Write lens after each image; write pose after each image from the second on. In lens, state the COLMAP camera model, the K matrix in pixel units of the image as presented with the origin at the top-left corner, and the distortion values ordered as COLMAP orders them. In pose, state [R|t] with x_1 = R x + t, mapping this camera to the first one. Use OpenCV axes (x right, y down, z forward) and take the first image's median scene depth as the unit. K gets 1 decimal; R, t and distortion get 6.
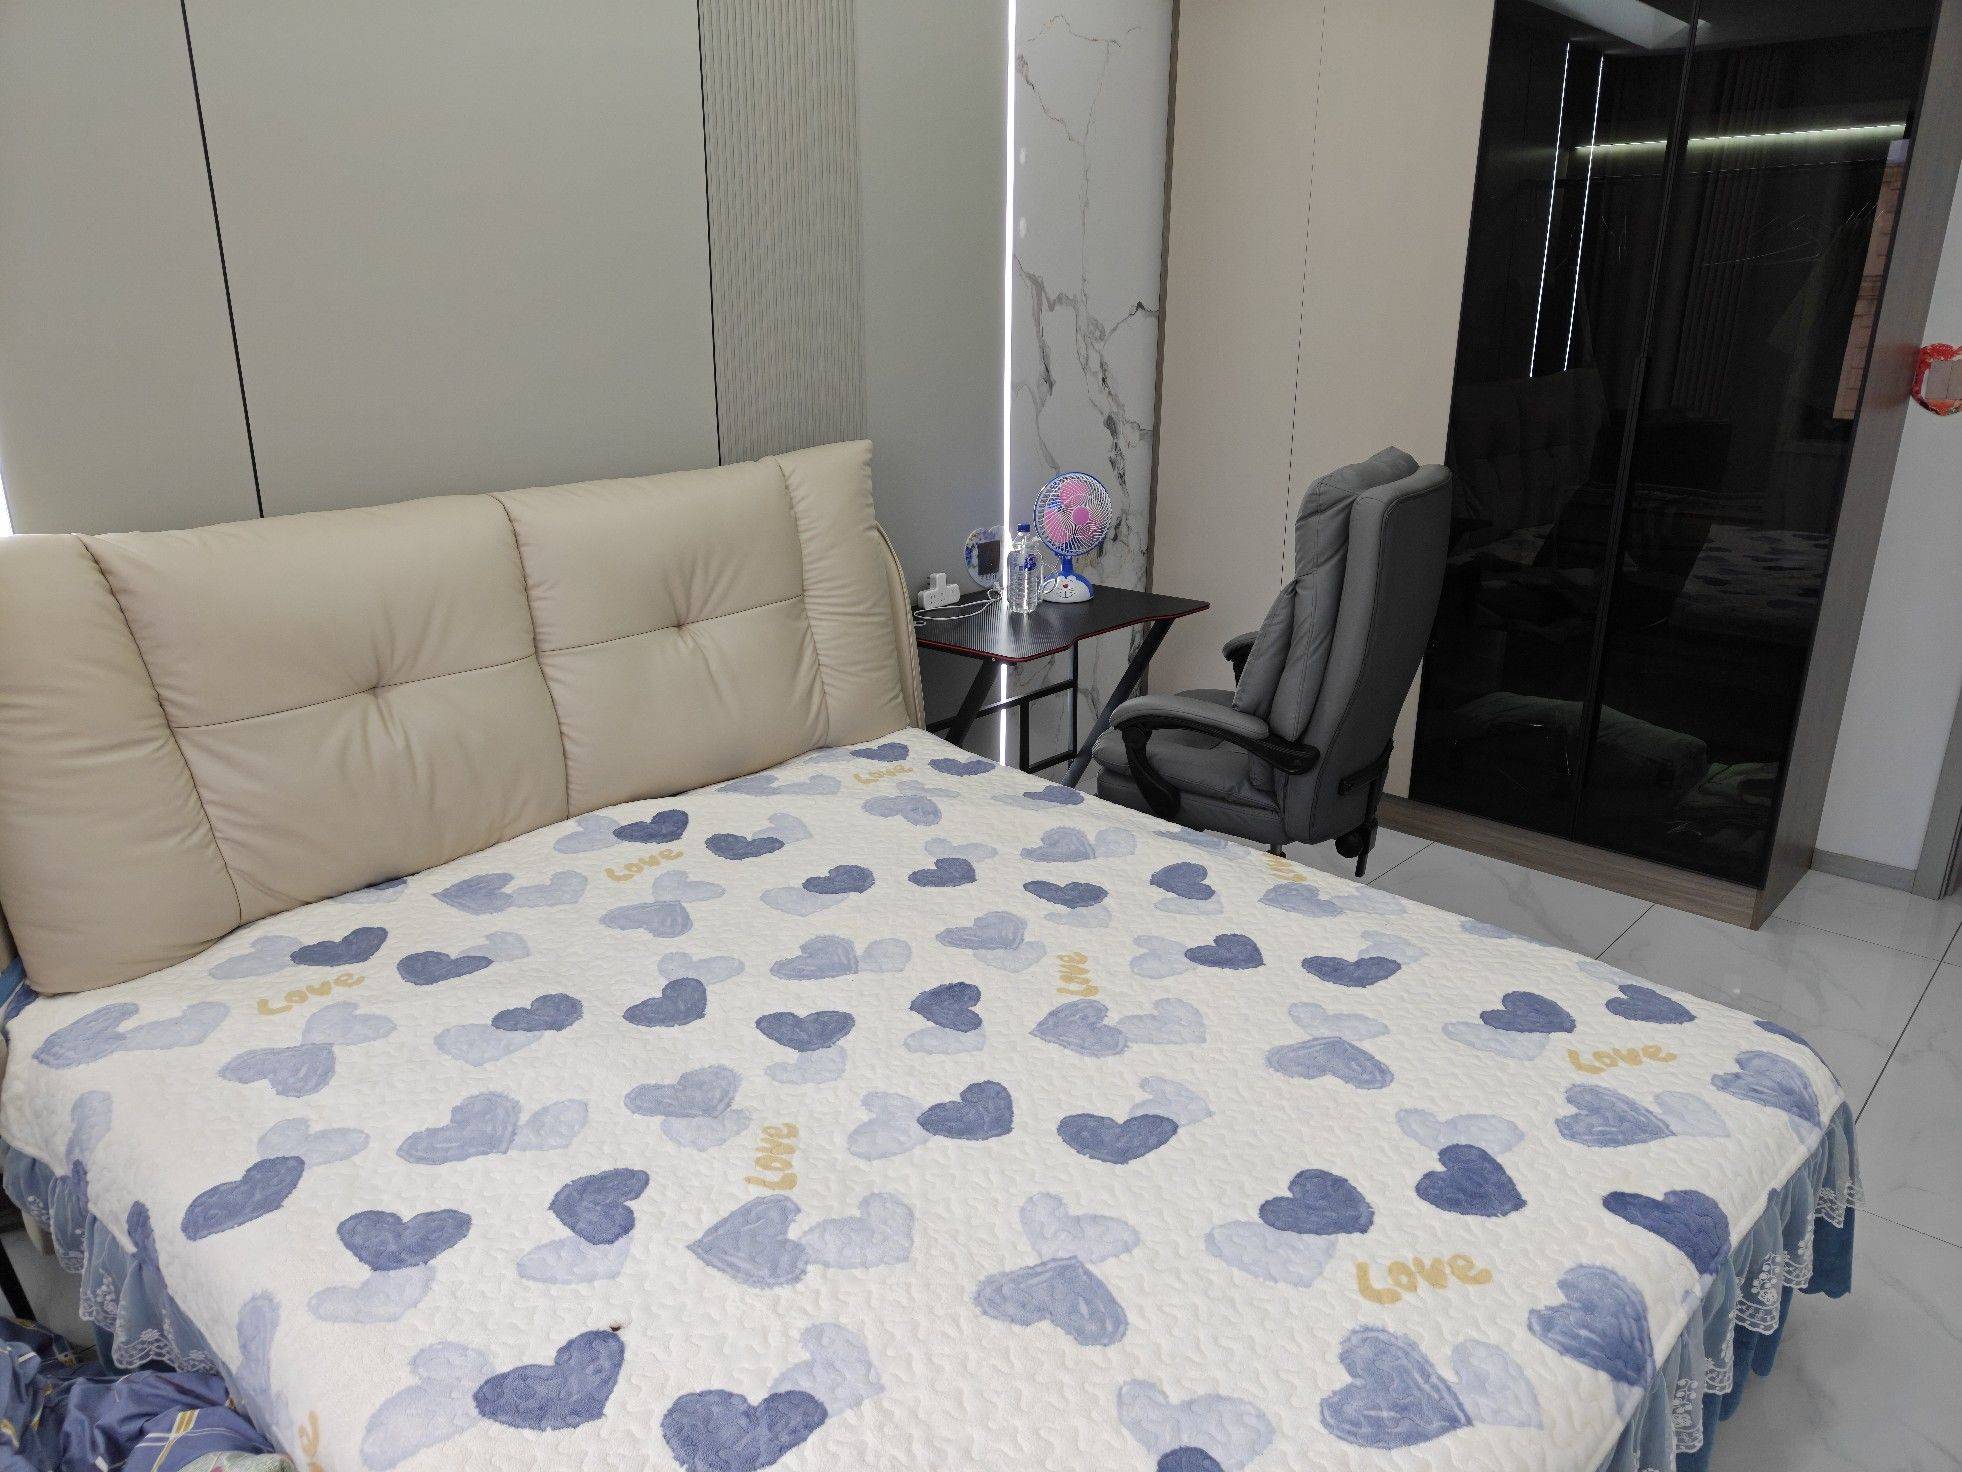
lens RADIAL K [[1357.6, 0, 971.0], [0, 1357.6, 735.1], [0, 0, 1]] dist [0.037569, -0.026499]
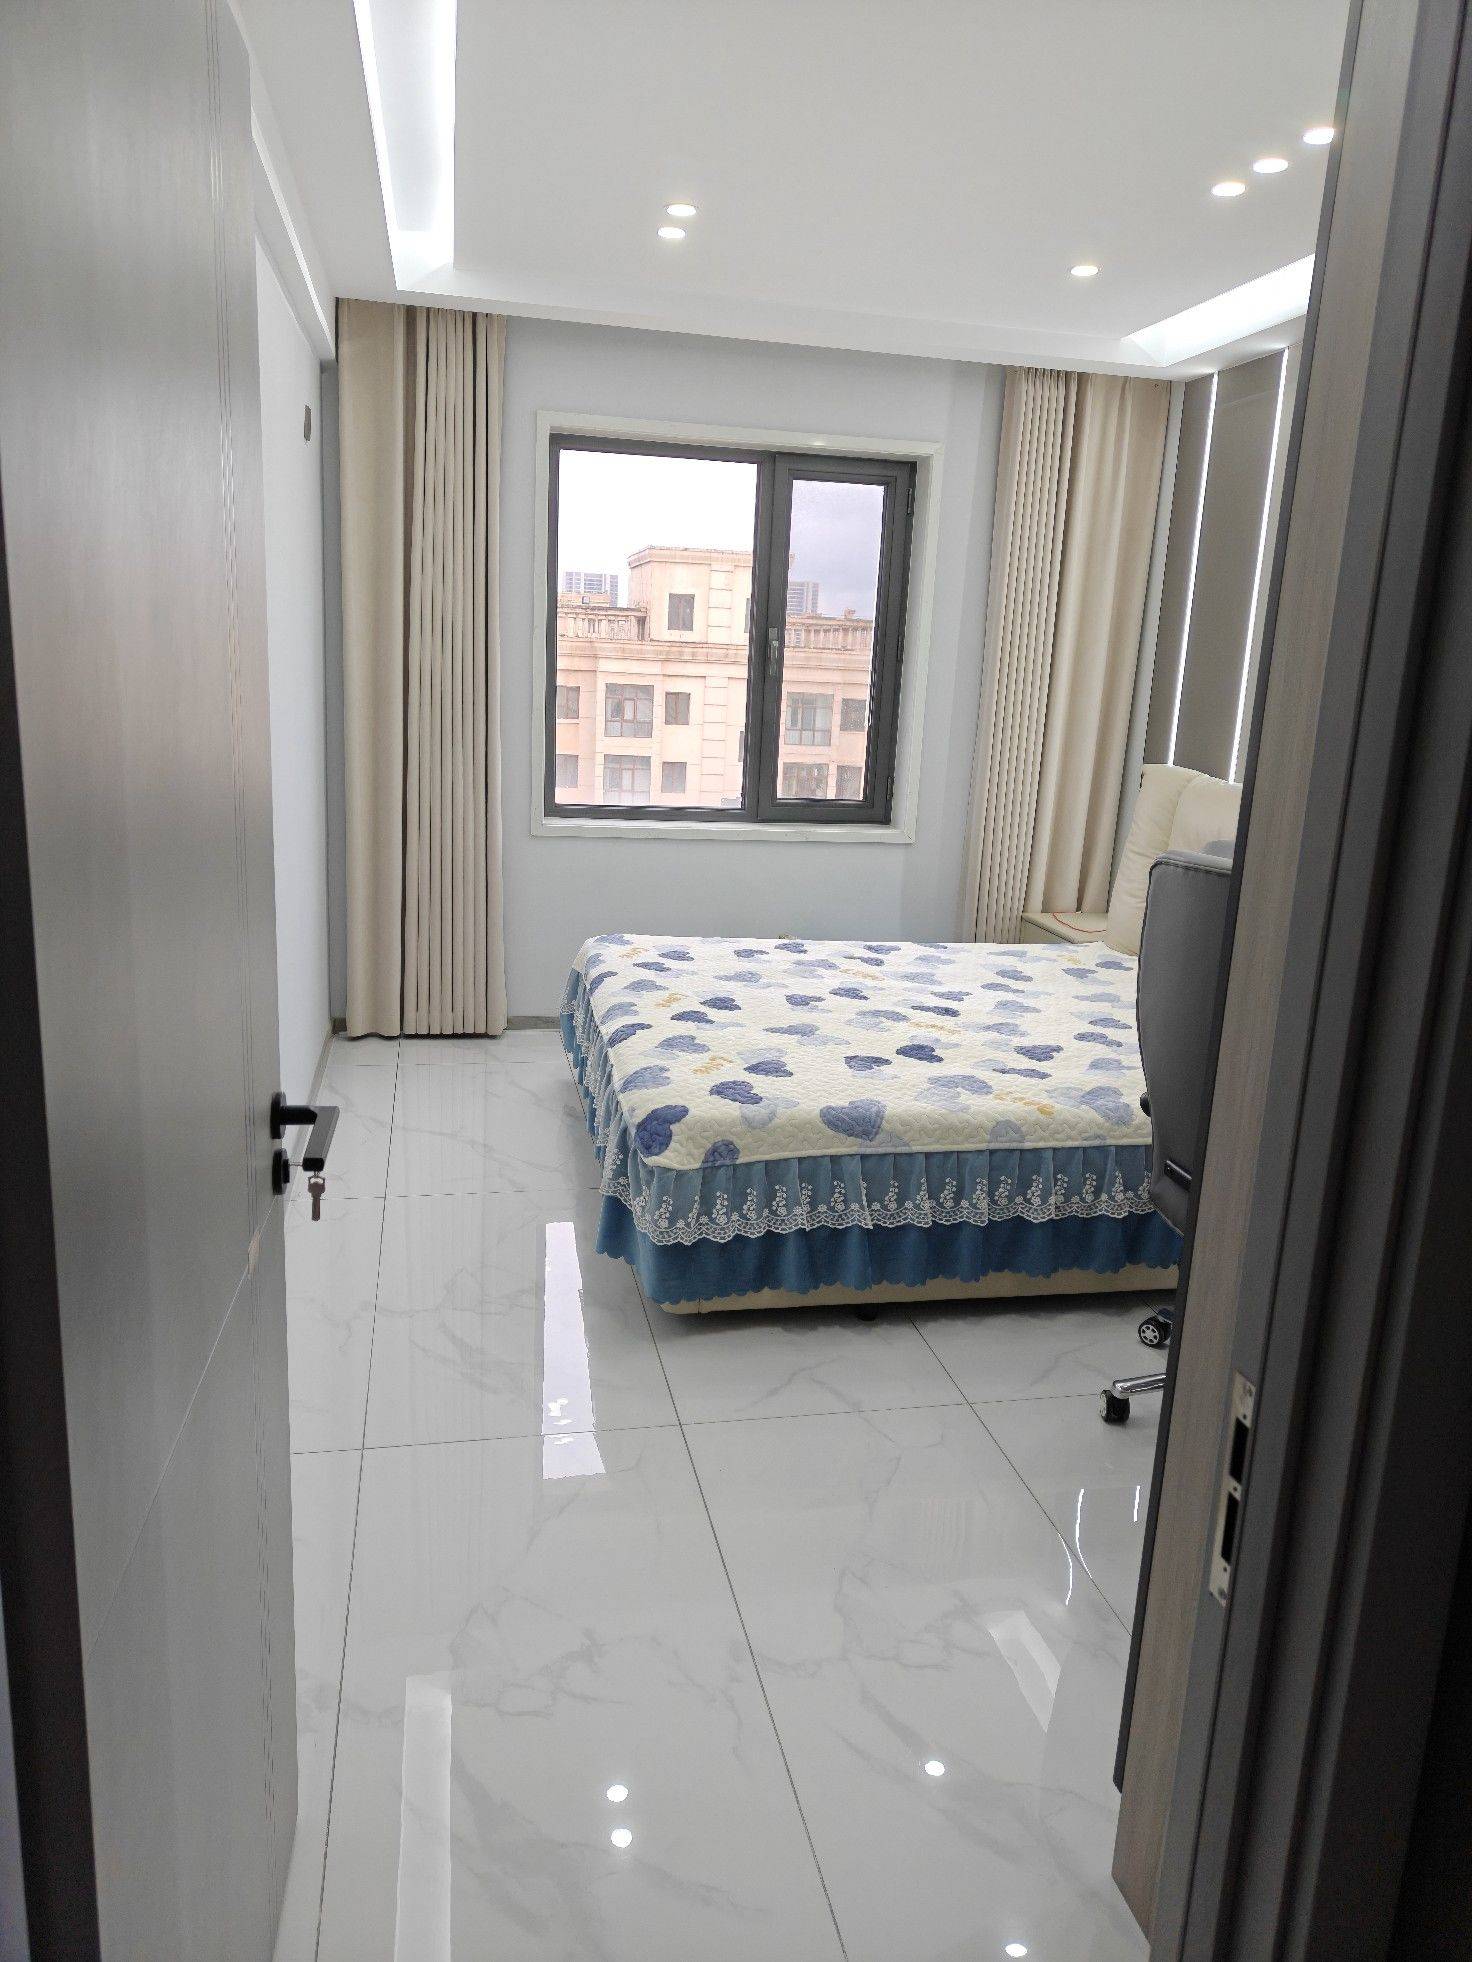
lens RADIAL K [[1357.6, 0, 720.8], [0, 1357.6, 973.6], [0, 0, 1]] dist [0.037569, -0.026499]
pose [[-0.593159, 0.149611, -0.791062, 1.745215], [-0.296468, 0.872944, 0.387397, -0.523194], [0.748511, 0.464312, -0.473440, 1.697663]]
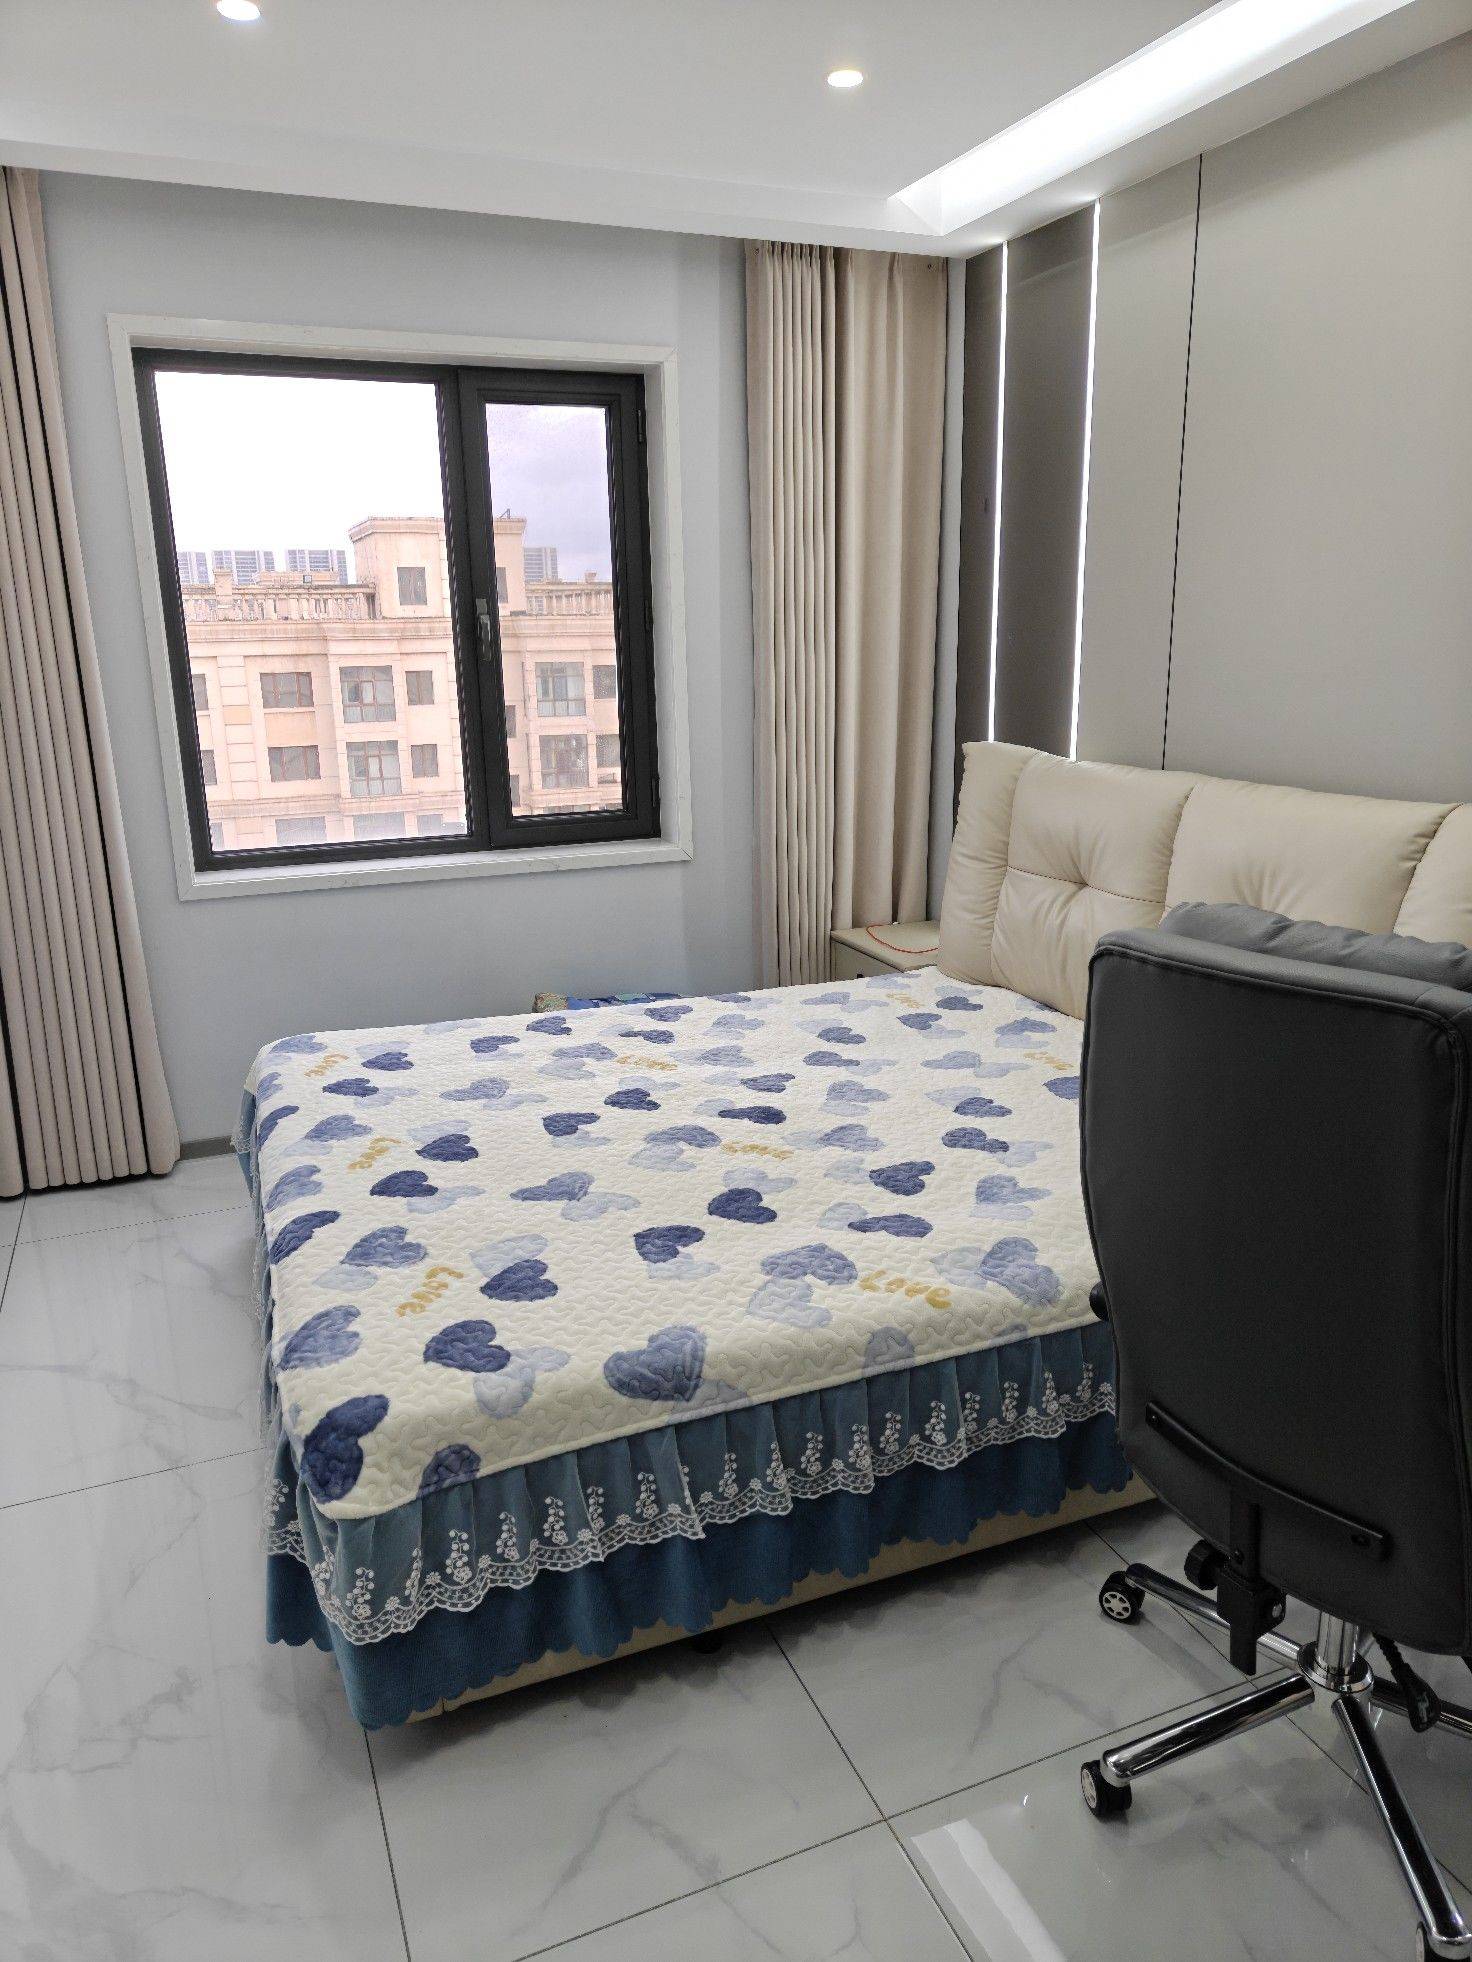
lens RADIAL K [[1357.6, 0, 742.3], [0, 1357.6, 982.5], [0, 0, 1]] dist [0.037569, -0.026499]
pose [[-0.426961, 0.230306, -0.874450, 1.230572], [-0.267018, 0.891793, 0.365248, -0.452152], [0.863948, 0.389441, -0.319265, 1.415112]]
